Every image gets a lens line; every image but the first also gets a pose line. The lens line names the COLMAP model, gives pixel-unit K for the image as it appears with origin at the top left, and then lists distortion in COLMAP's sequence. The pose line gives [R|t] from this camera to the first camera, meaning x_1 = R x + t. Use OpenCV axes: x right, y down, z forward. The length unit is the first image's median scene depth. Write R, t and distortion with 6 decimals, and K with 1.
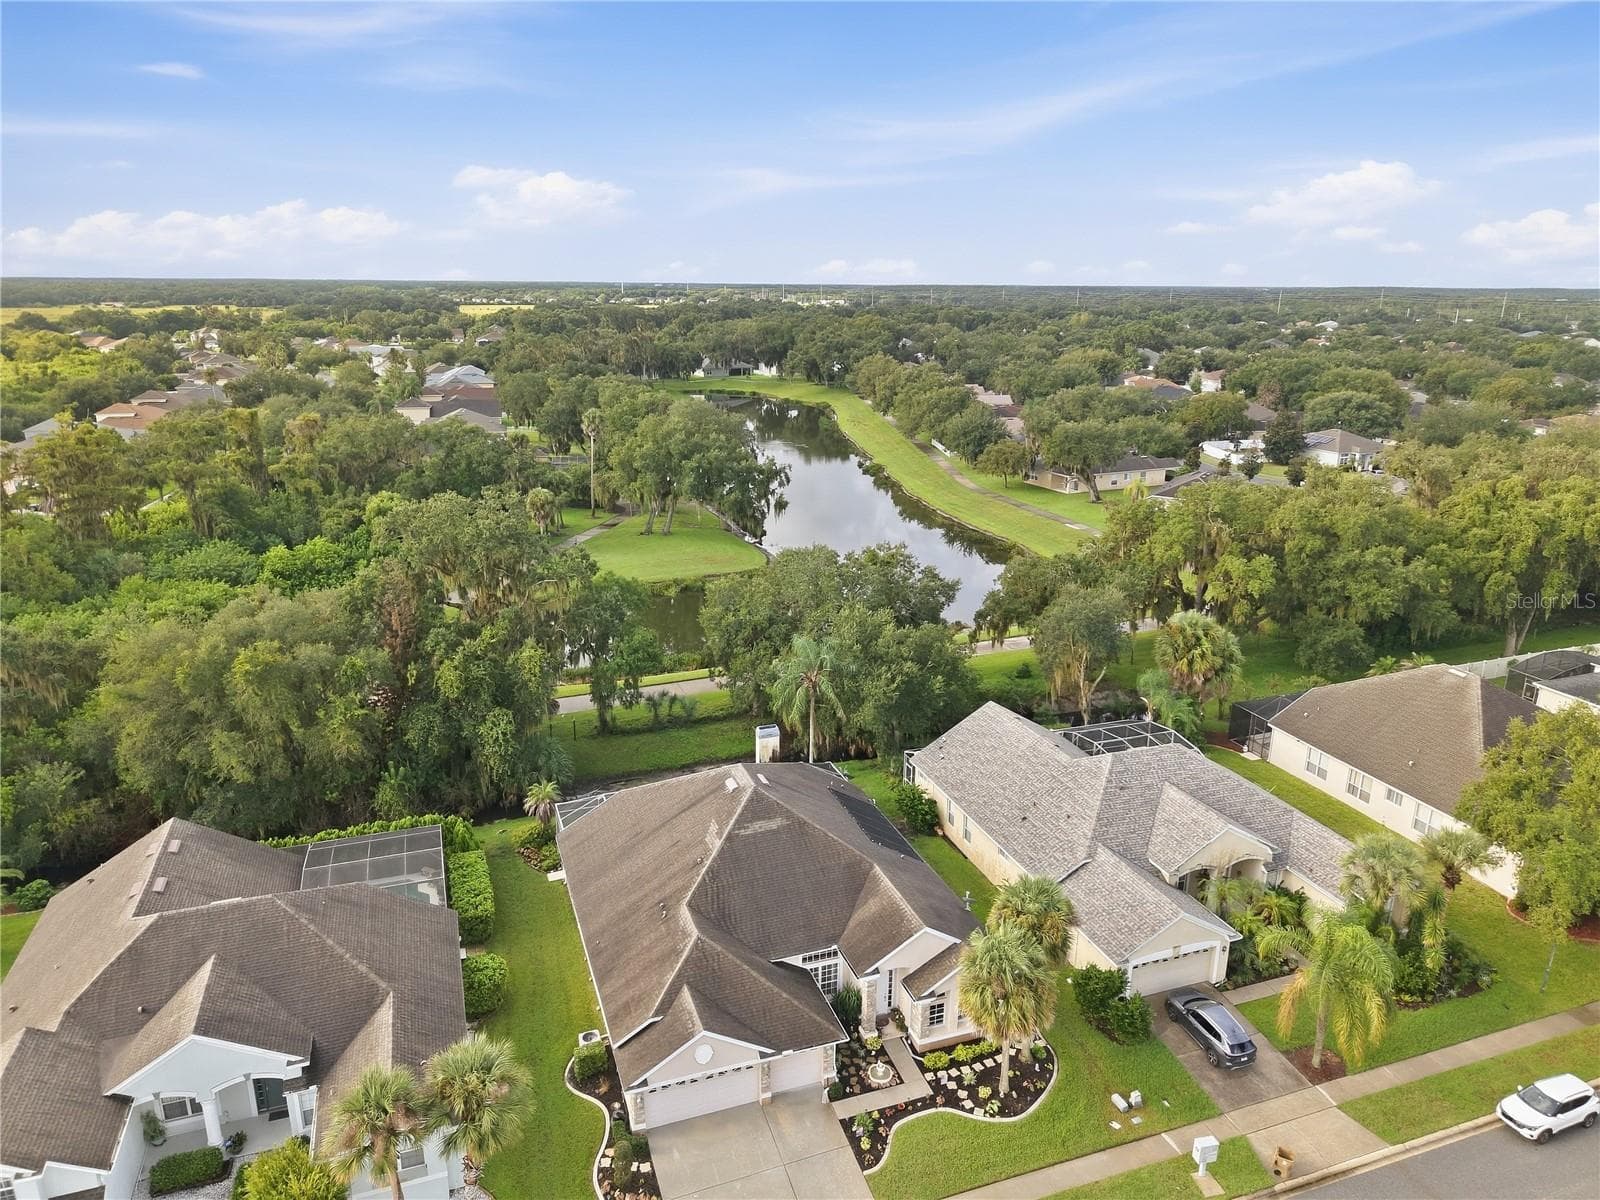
lens RADIAL K [[1072.5, 0, 800.0], [0, 1072.5, 600.0], [0, 0, 1]] dist [0.076505, -0.127534]
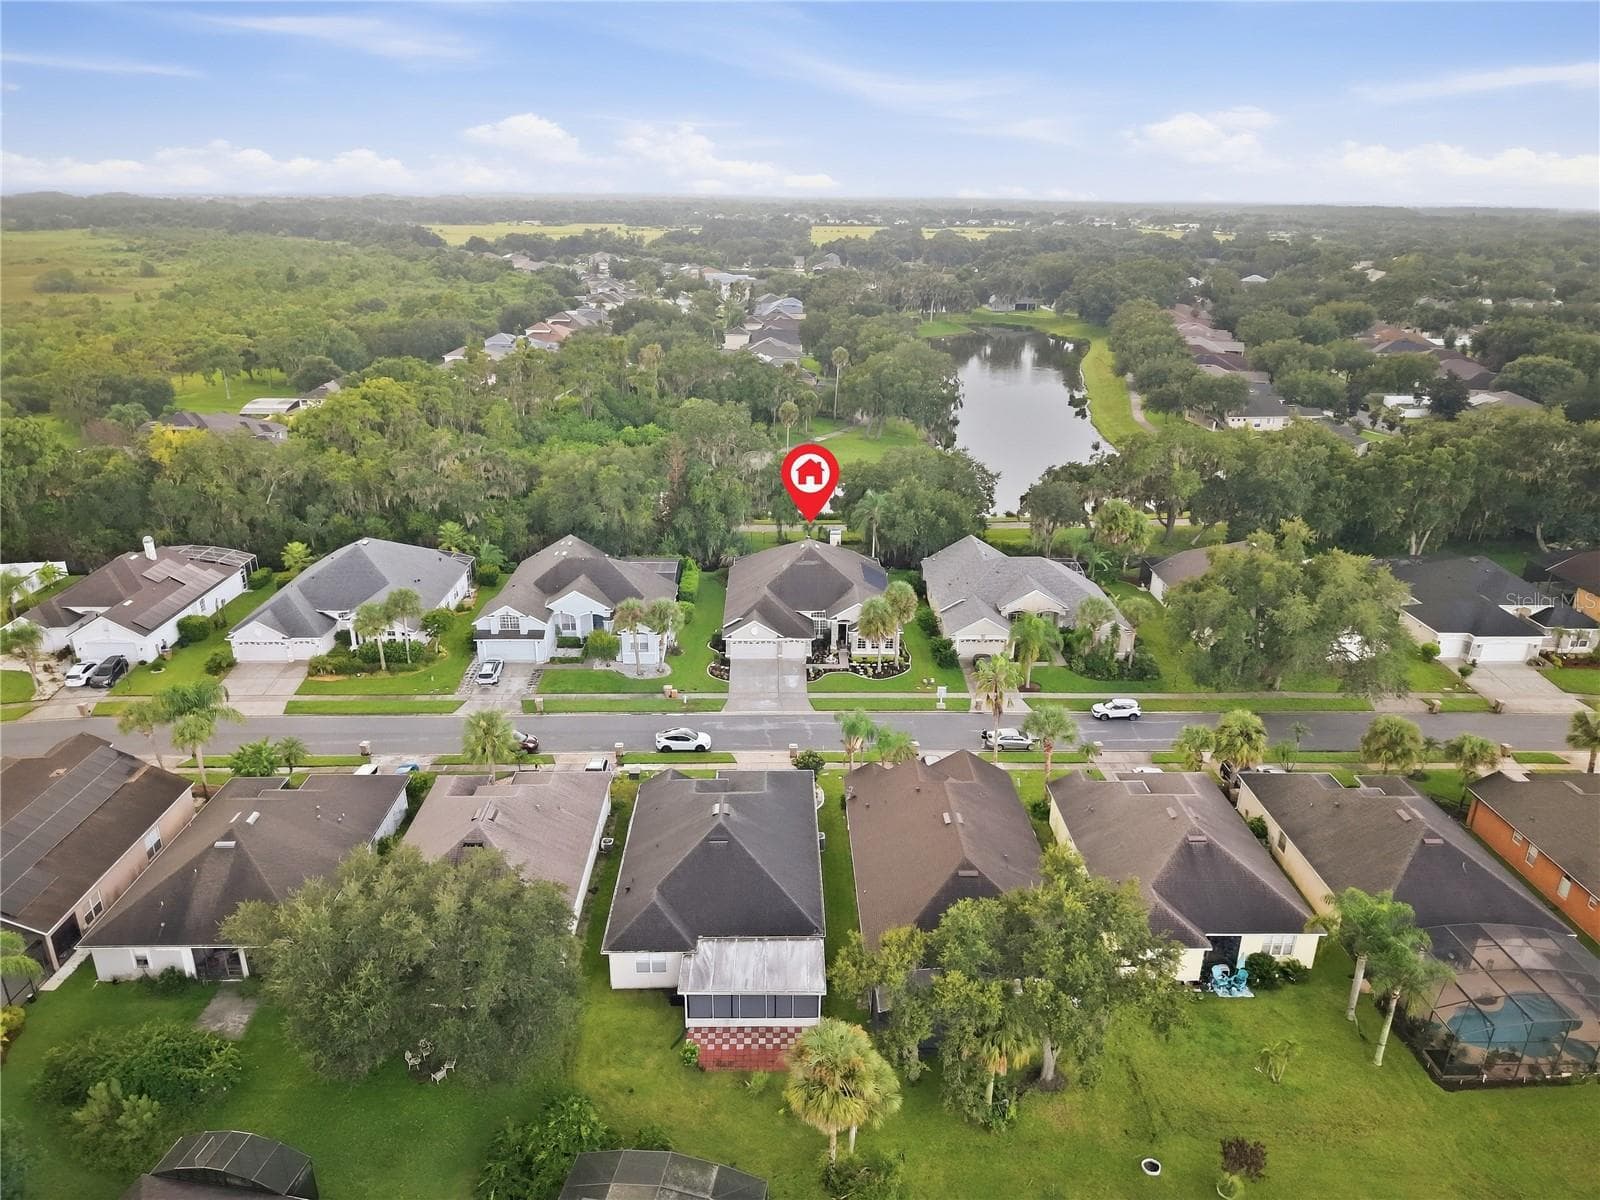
lens RADIAL K [[1072.5, 0, 800.0], [0, 1072.5, 600.0], [0, 0, 1]] dist [0.076505, -0.127534]
pose [[0.950460, 0.114809, -0.288869, 0.181220], [-0.093345, 0.991820, 0.087062, 0.029959], [0.296501, -0.055784, 0.953402, -0.336353]]
